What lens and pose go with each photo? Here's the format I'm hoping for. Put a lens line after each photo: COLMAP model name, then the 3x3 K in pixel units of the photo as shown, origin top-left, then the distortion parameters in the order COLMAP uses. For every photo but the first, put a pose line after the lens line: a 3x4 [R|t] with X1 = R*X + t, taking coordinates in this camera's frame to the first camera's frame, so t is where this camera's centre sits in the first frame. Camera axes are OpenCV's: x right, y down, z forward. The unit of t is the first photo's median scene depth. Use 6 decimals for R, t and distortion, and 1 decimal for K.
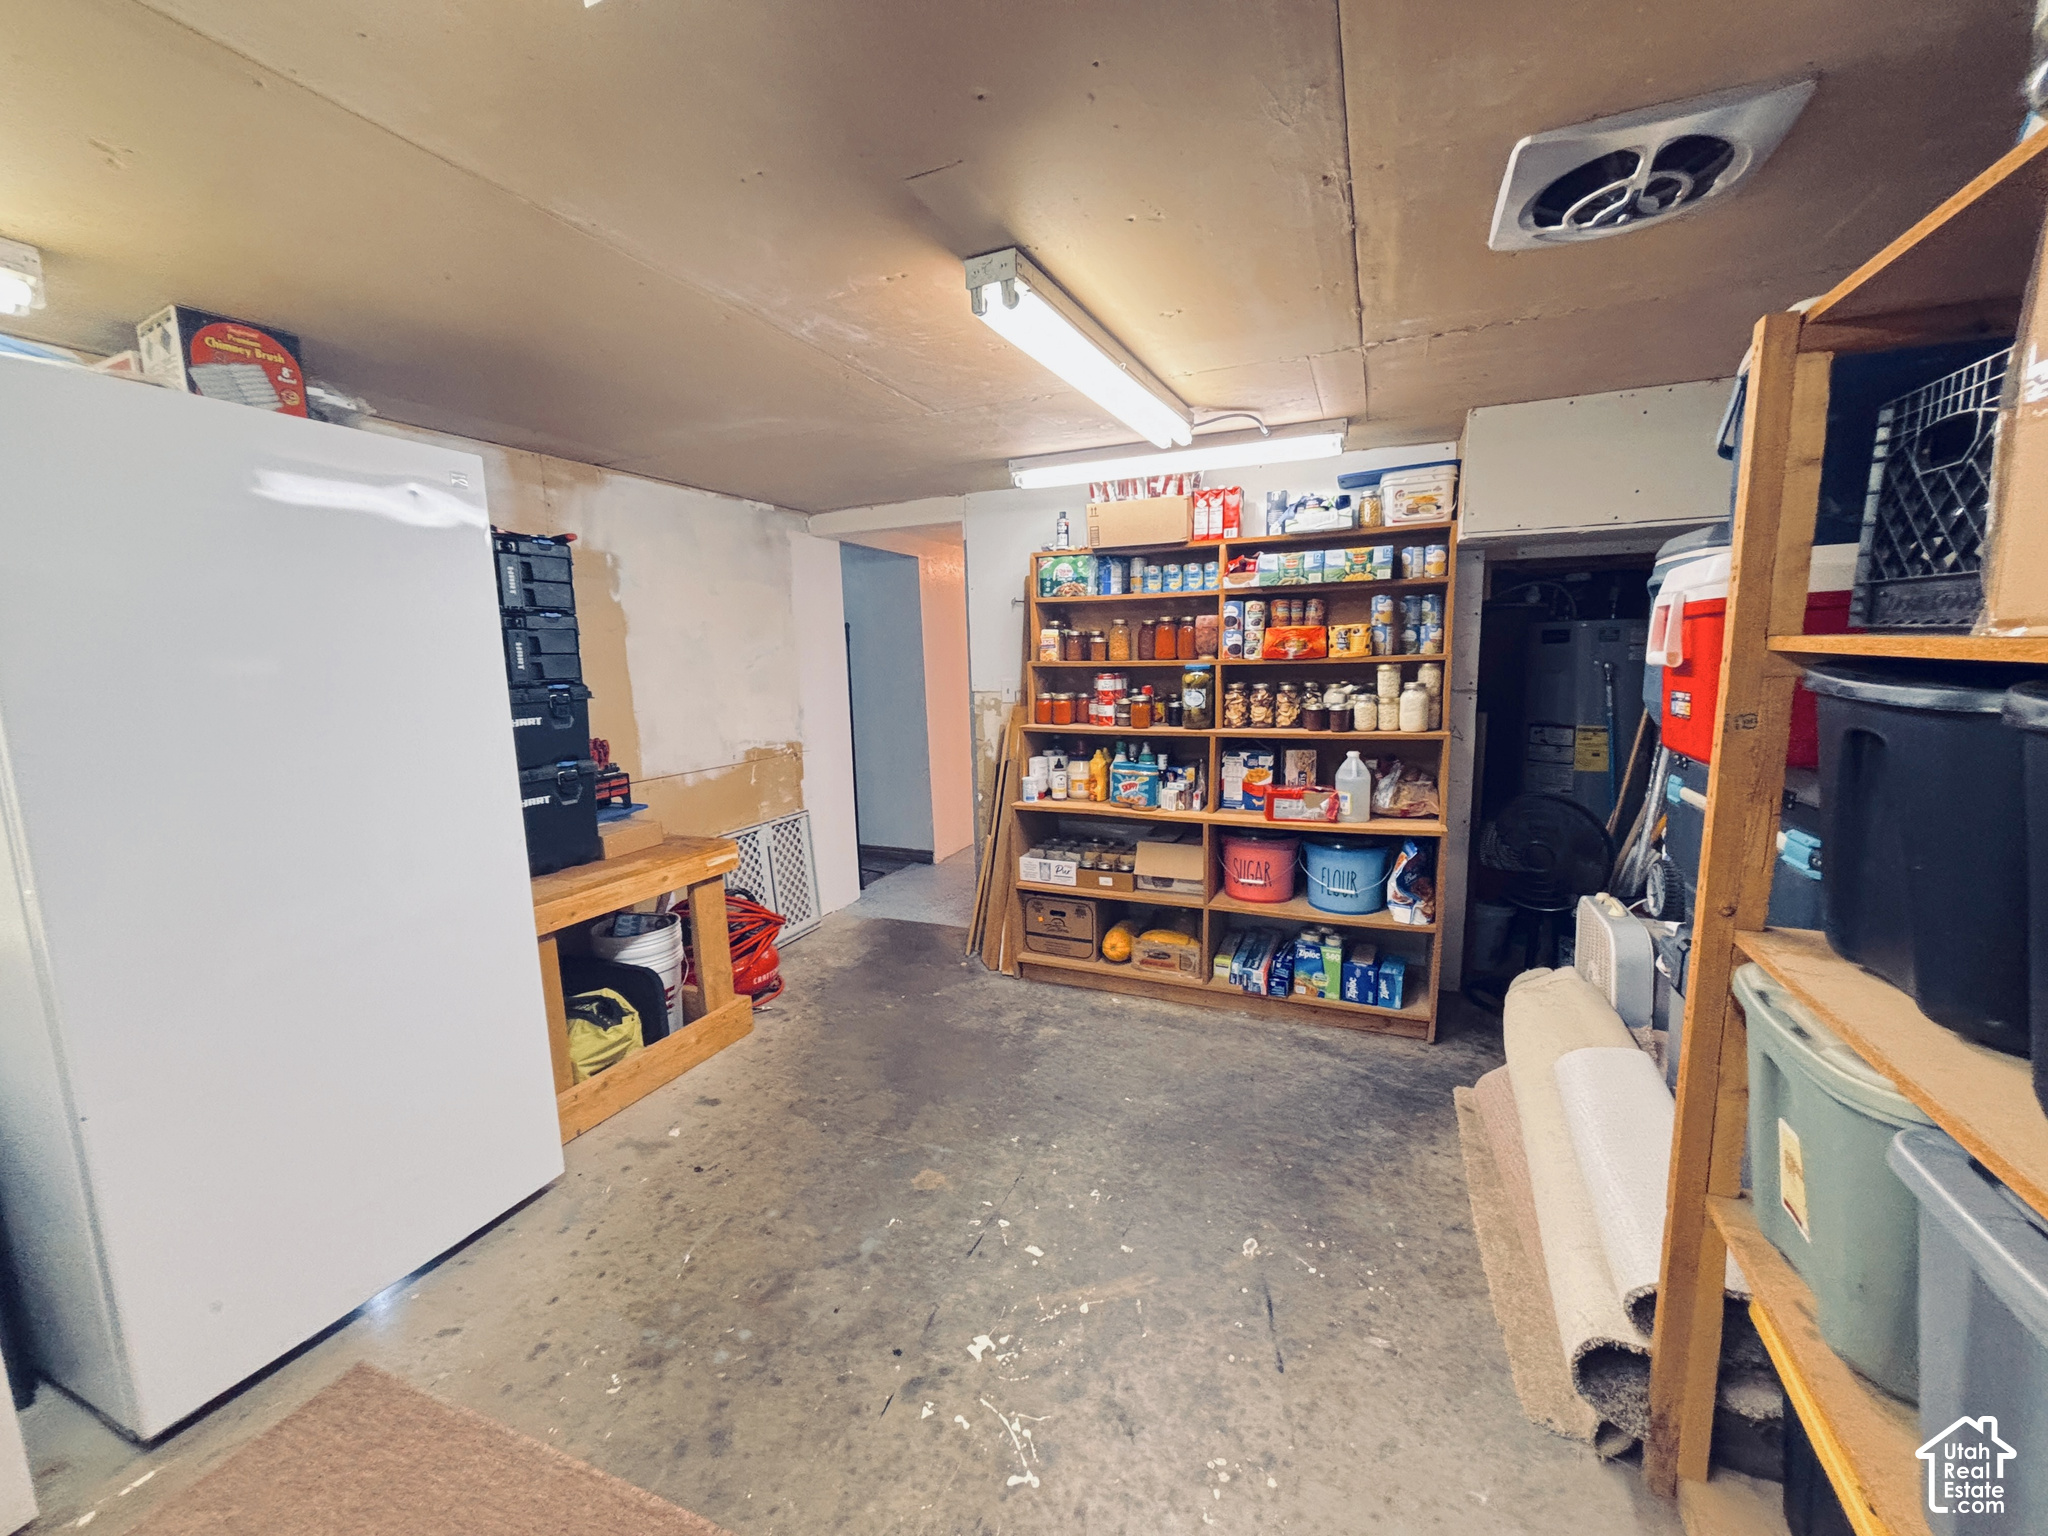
lens RADIAL K [[822.5, 0, 1021.7], [0, 822.5, 767.2], [0, 0, 1]] dist [-0.000294, -0.000617]
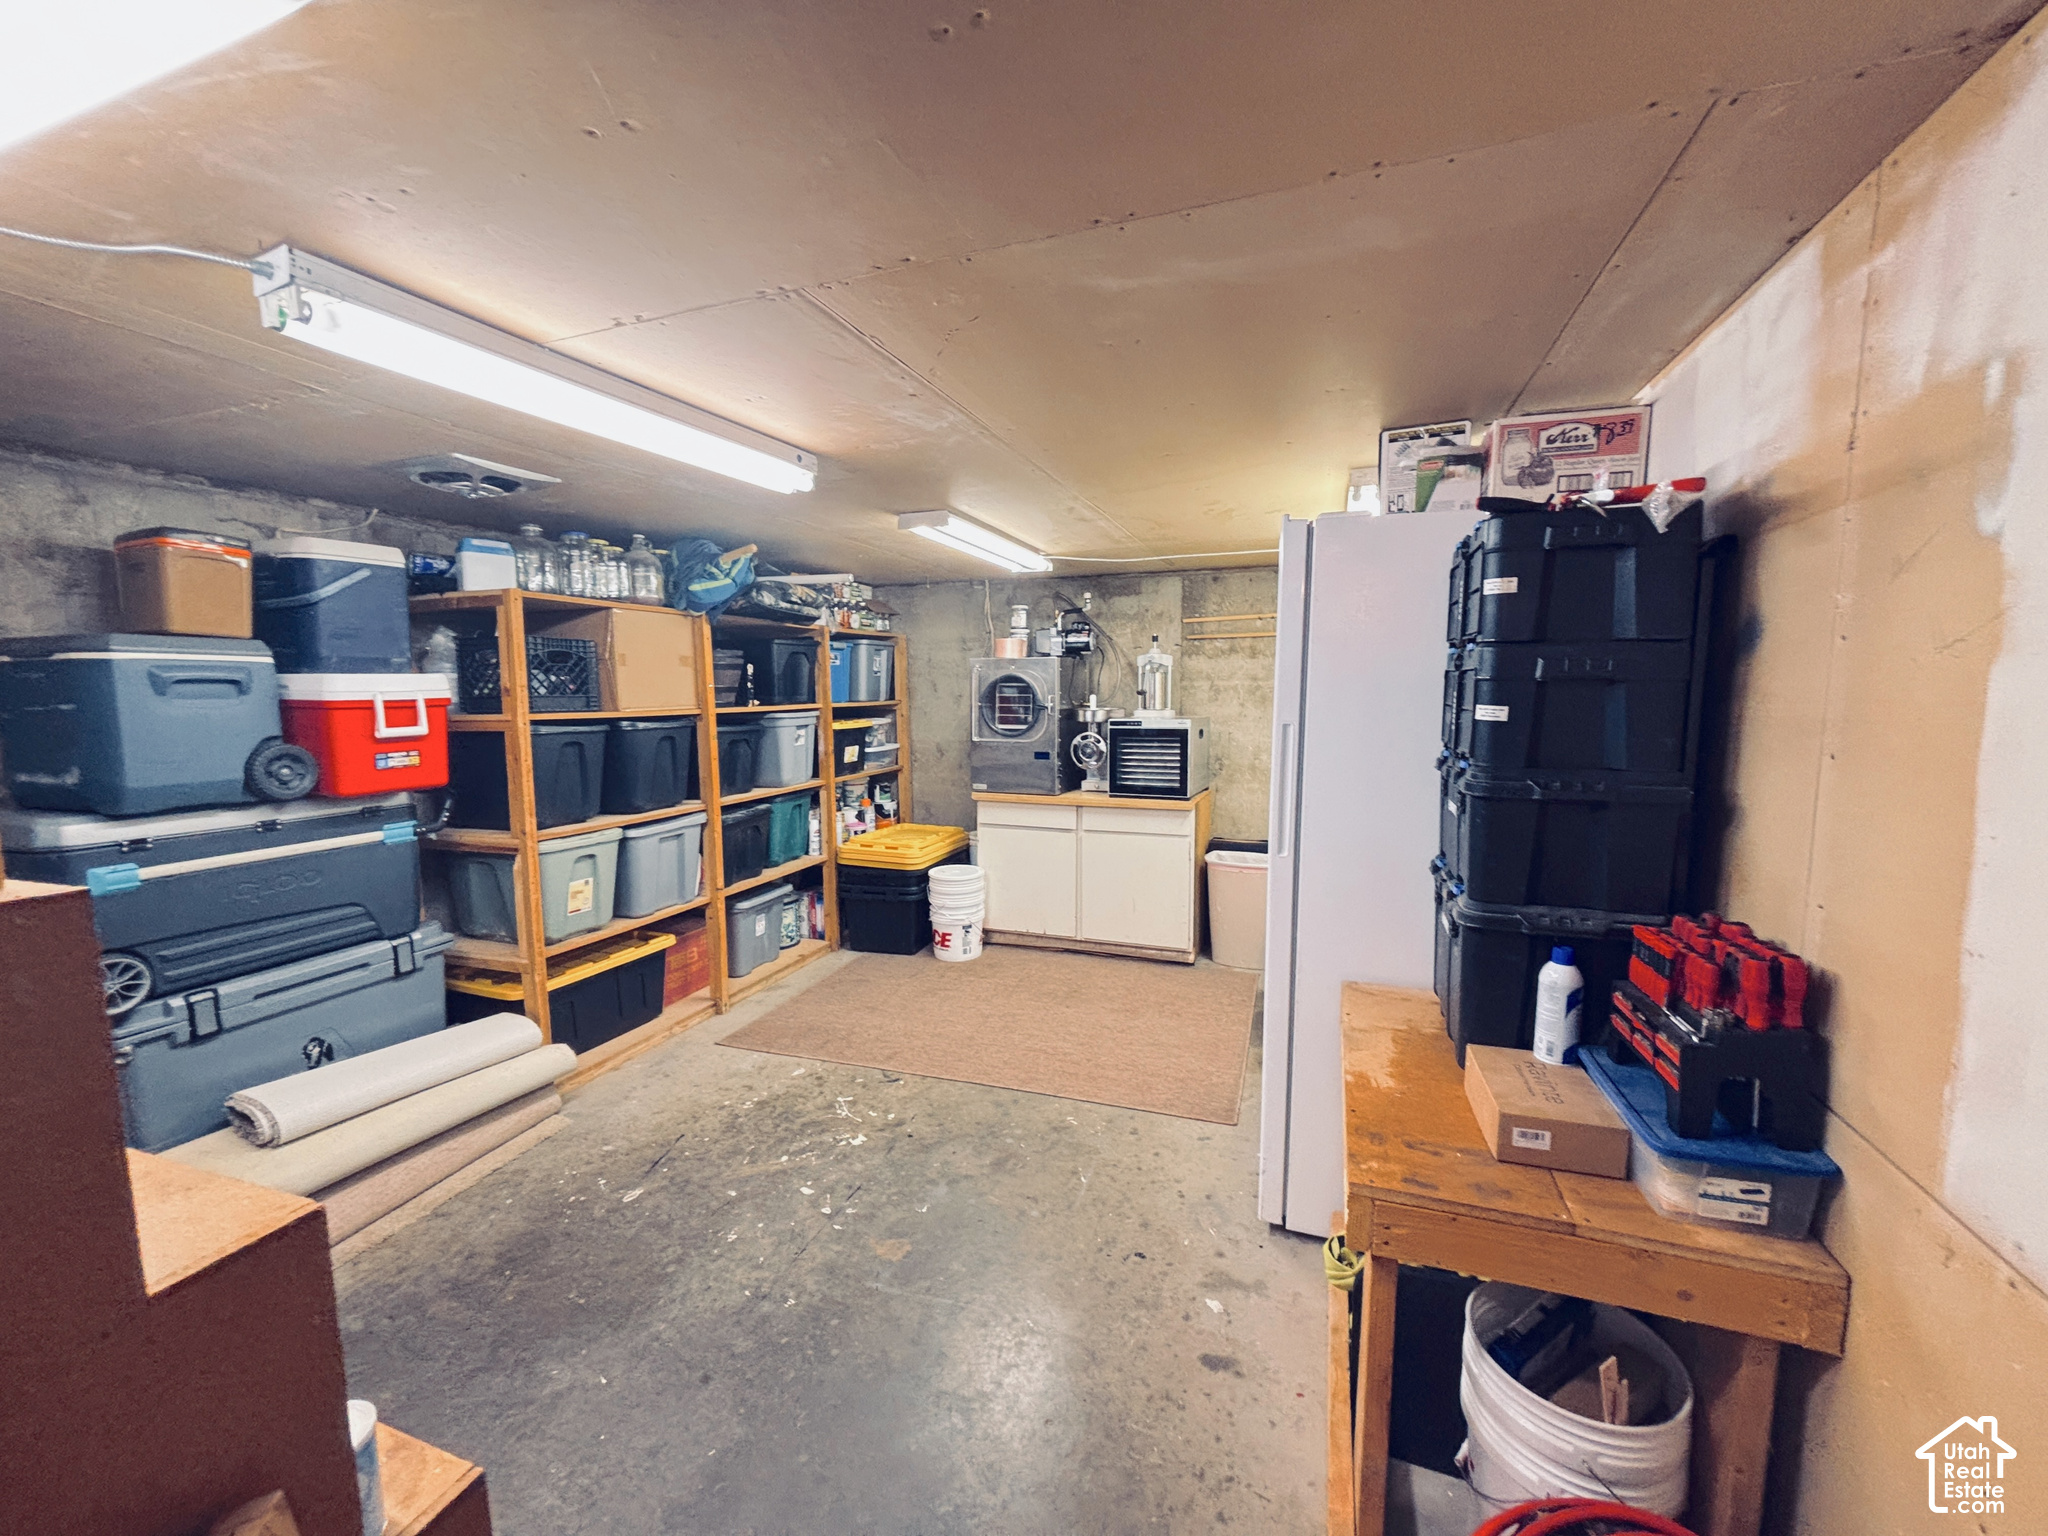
lens RADIAL K [[822.5, 0, 1024.7], [0, 822.5, 772.9], [0, 0, 1]] dist [-0.000294, -0.000617]
pose [[-0.997531, 0.039522, -0.058052, -0.258873], [0.024263, 0.969665, 0.243229, -0.315928], [0.065904, 0.241220, -0.968230, 2.008072]]
